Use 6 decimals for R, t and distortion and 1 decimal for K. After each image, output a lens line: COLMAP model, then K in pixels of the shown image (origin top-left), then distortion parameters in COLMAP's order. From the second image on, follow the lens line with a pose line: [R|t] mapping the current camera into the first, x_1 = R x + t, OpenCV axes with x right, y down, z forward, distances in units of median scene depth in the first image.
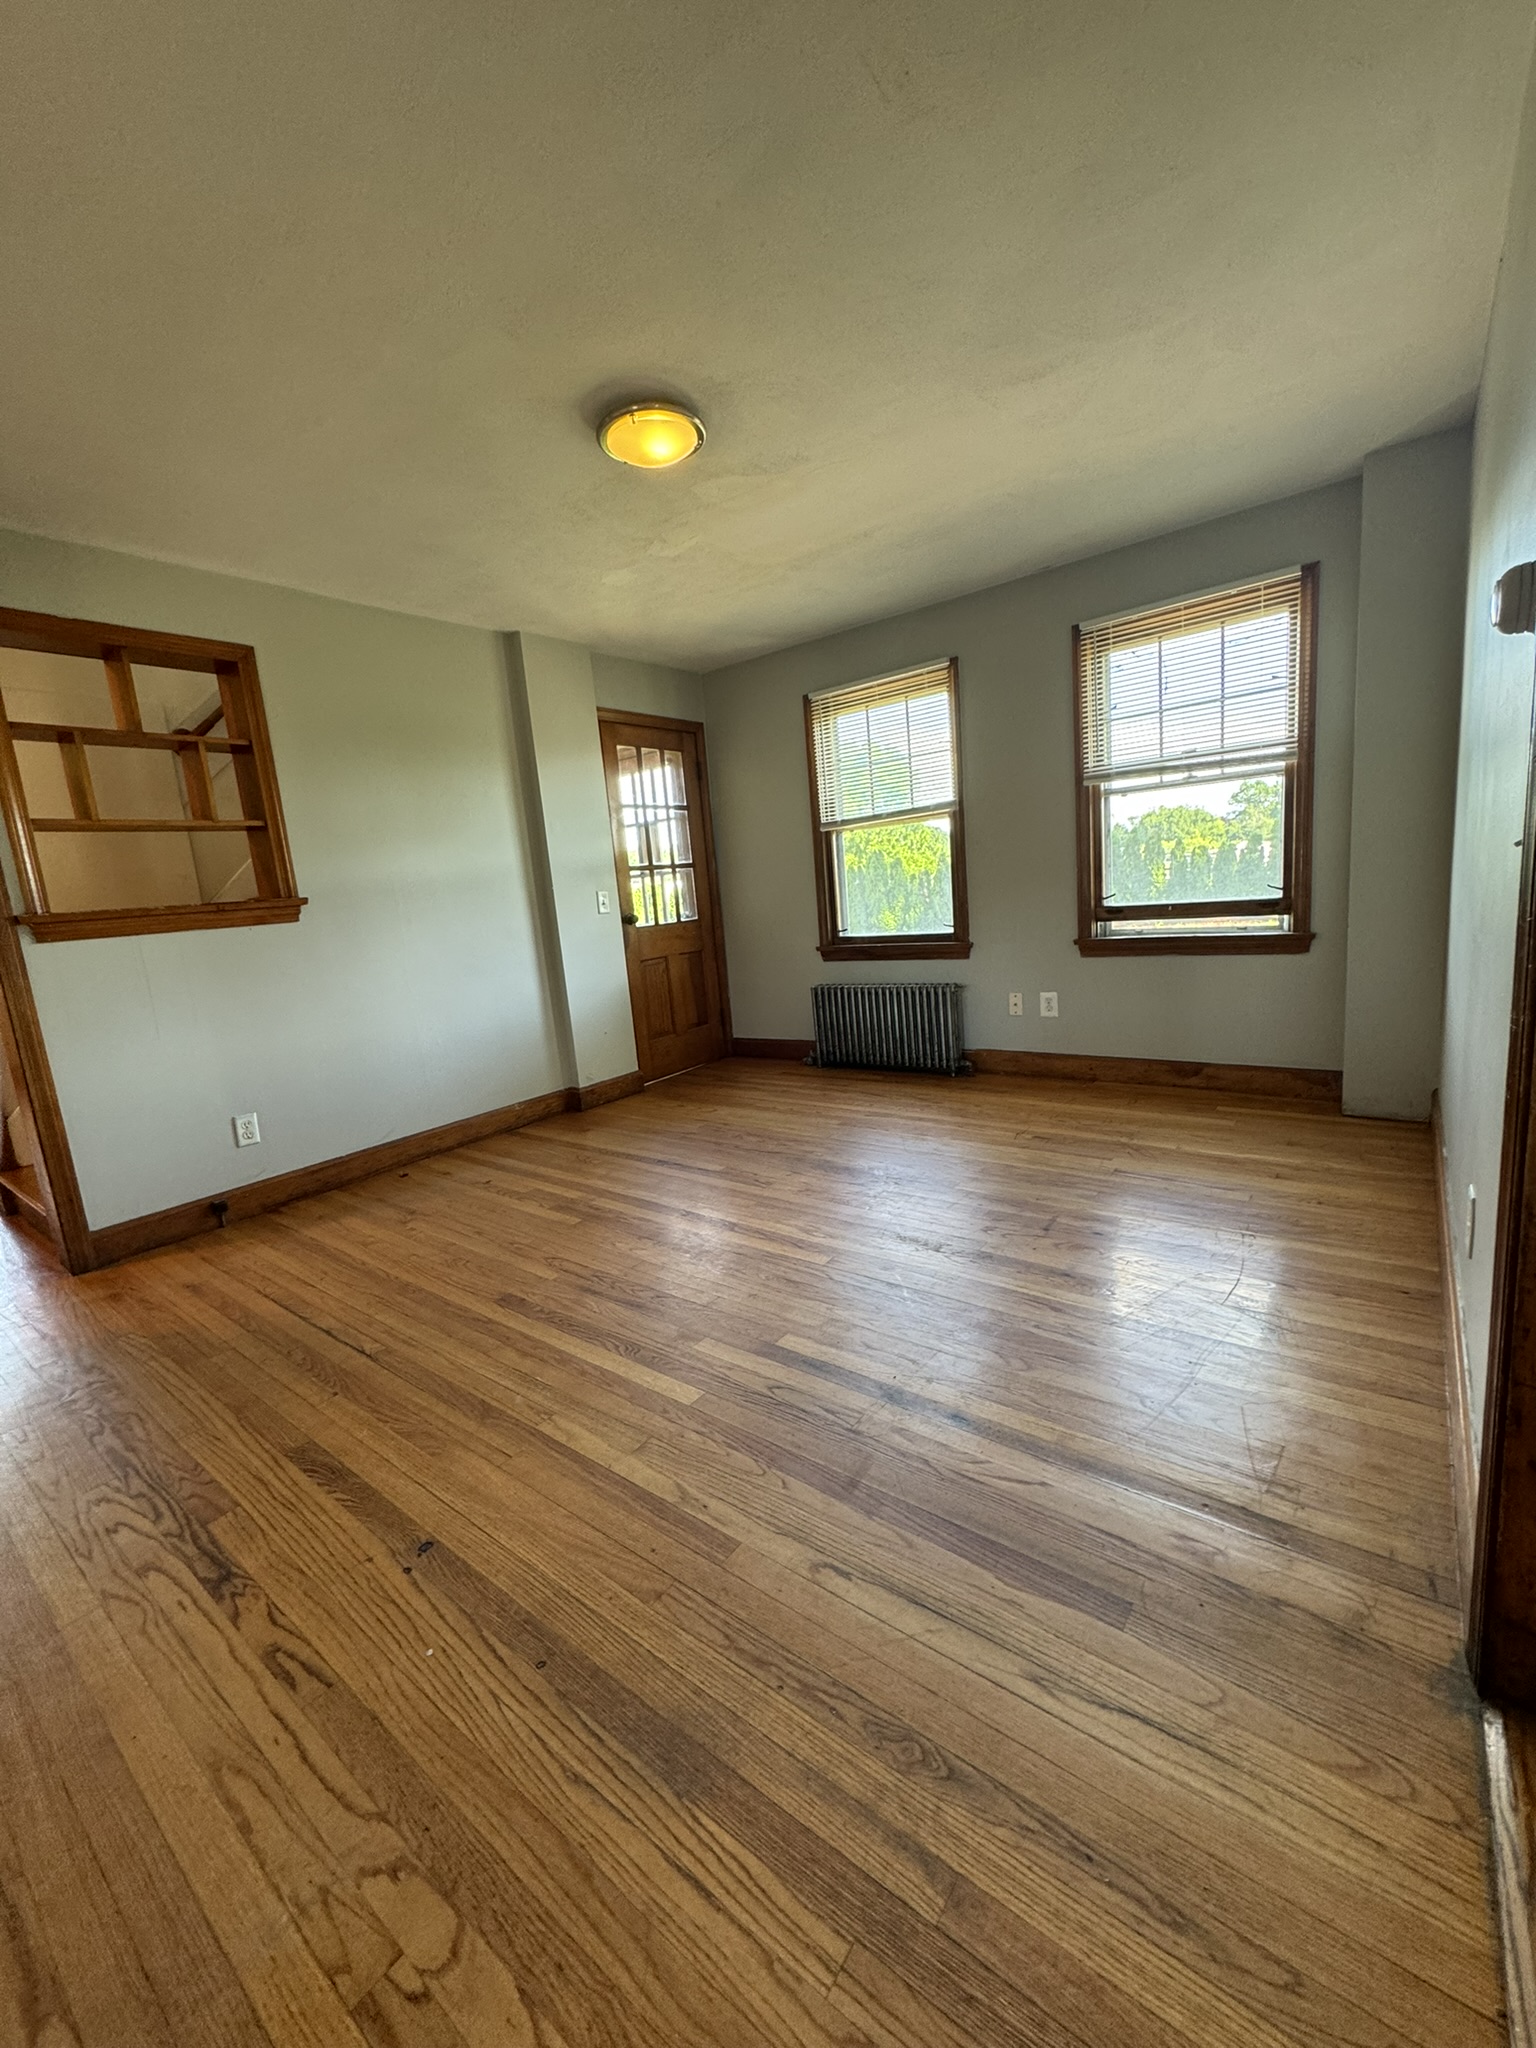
lens RADIAL K [[815.1, 0, 771.1], [0, 815.1, 1021.0], [0, 0, 1]] dist [-0.003333, -0.000462]
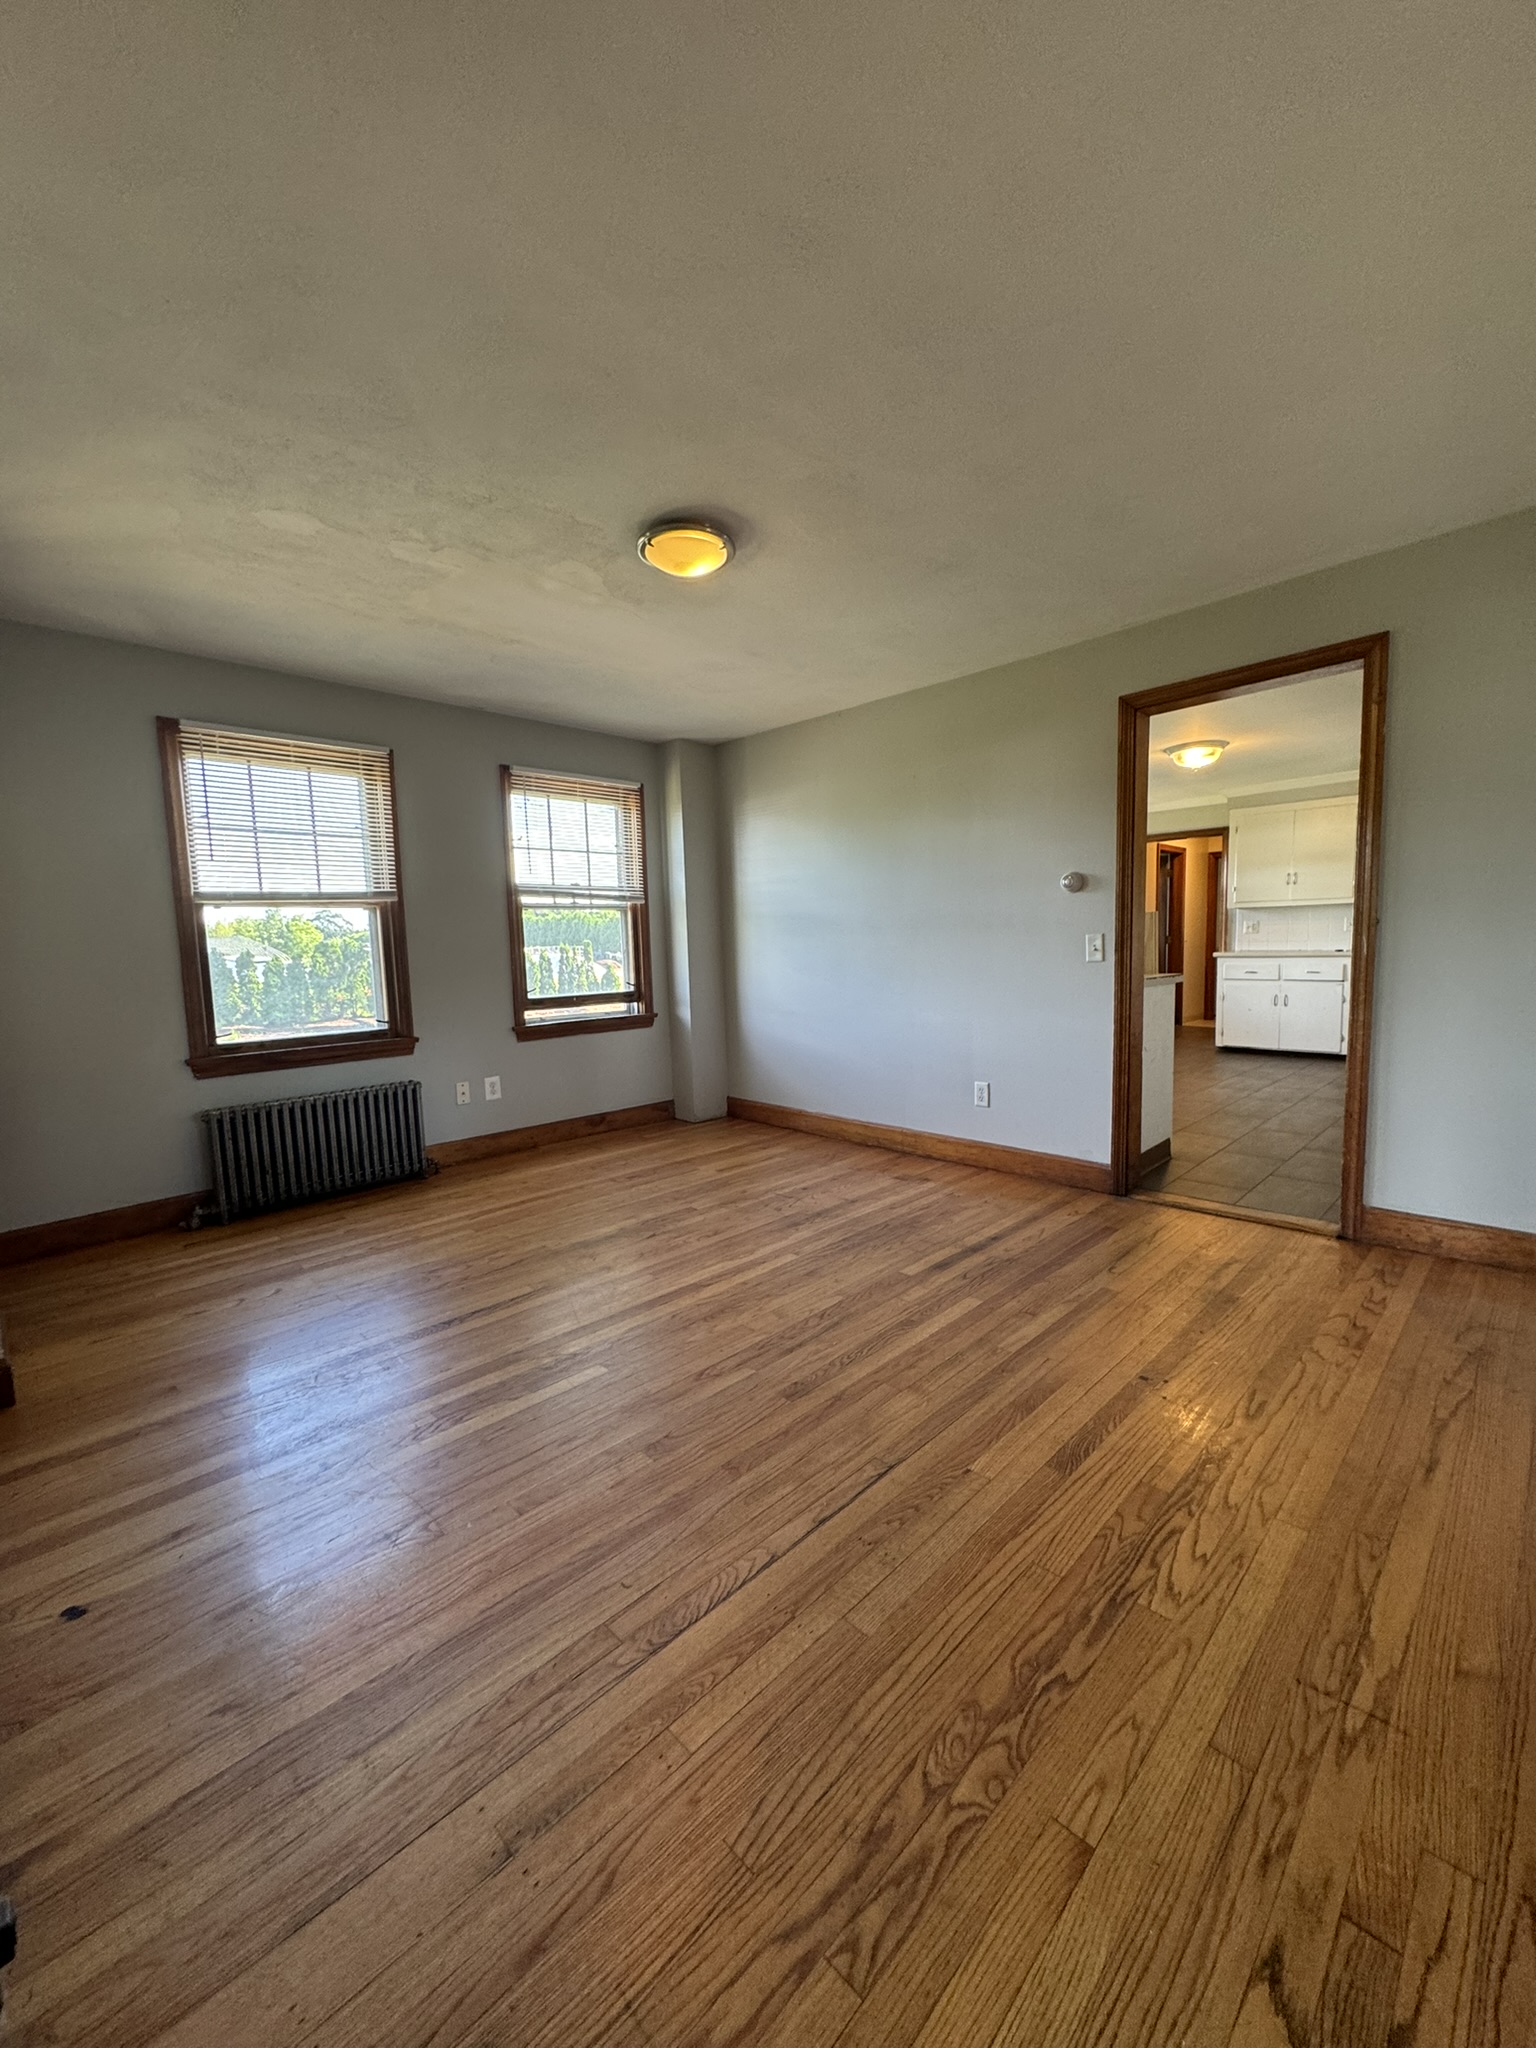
lens RADIAL K [[815.1, 0, 771.1], [0, 815.1, 1021.0], [0, 0, 1]] dist [-0.003333, -0.000462]
pose [[0.132651, -0.012569, 0.991083, -0.781831], [0.178048, 0.983956, -0.011352, -0.034016], [-0.975040, 0.177966, 0.132761, 0.538966]]
